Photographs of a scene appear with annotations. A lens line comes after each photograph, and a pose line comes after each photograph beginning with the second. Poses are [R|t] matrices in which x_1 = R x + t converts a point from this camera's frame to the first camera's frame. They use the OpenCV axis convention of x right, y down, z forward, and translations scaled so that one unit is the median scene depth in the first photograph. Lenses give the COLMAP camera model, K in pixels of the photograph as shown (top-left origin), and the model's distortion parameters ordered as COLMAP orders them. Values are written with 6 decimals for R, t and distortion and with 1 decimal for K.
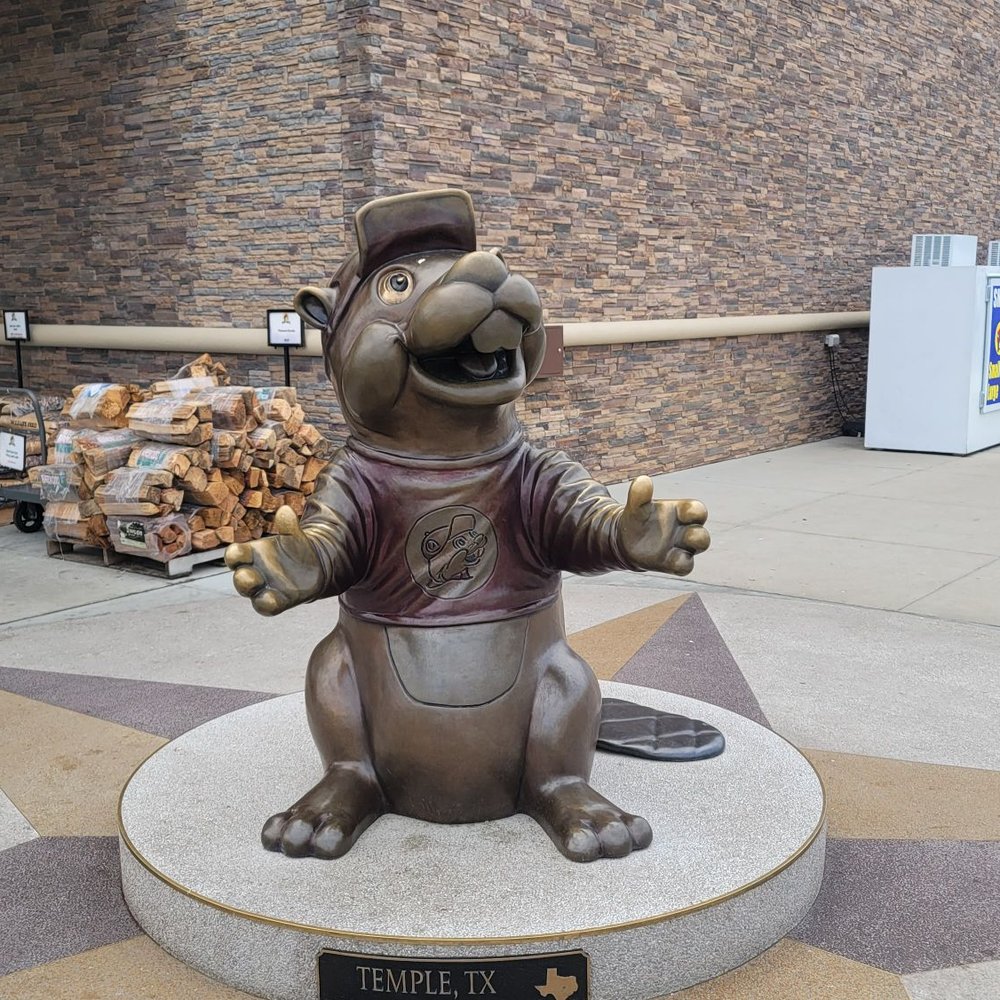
lens RADIAL K [[1247.8, 0, 499.0], [0, 1247.8, 524.4], [0, 0, 1]] dist [0.109365, -0.178274]
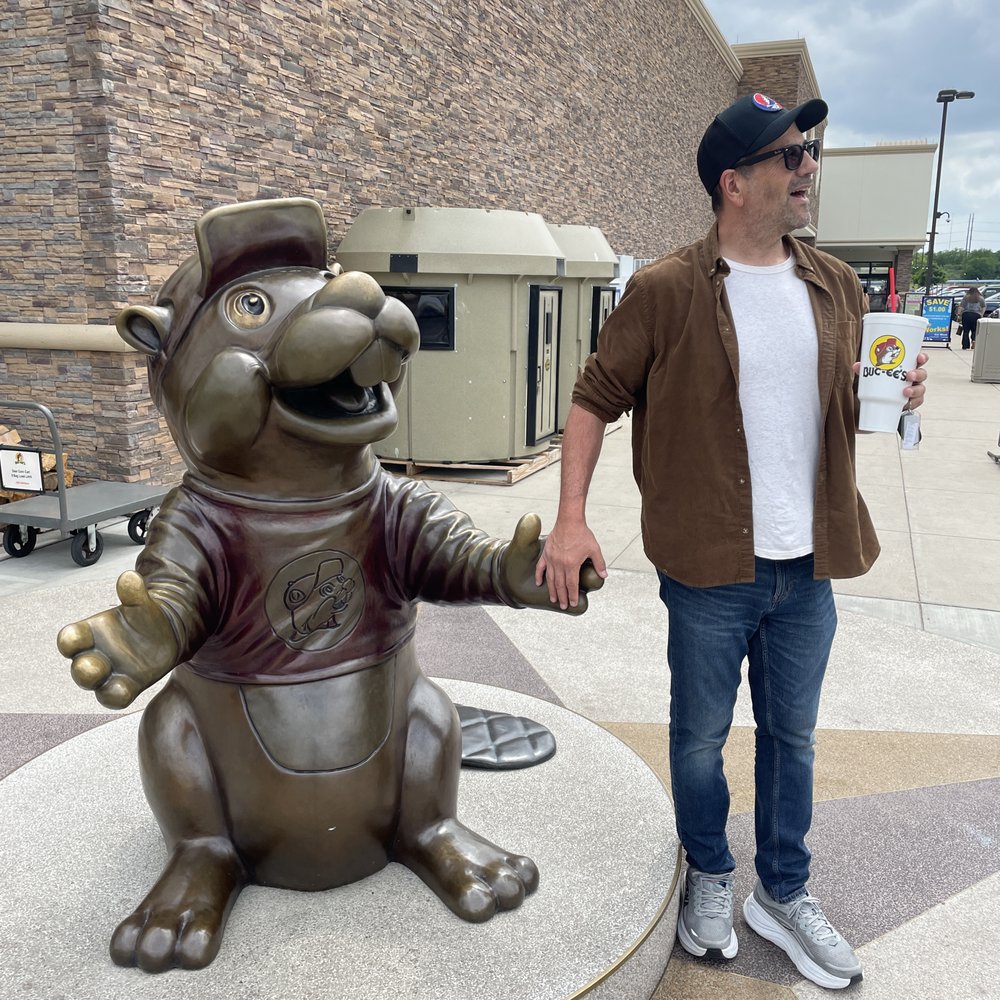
lens RADIAL K [[984.3, 0, 500.0], [0, 984.3, 500.0], [0, 0, 1]] dist [0.075893, -0.084841]
pose [[0.955377, -0.047805, 0.291495, -0.042976], [0.038755, 0.998573, 0.036745, -0.026487], [-0.292836, -0.023809, 0.955866, 0.100869]]
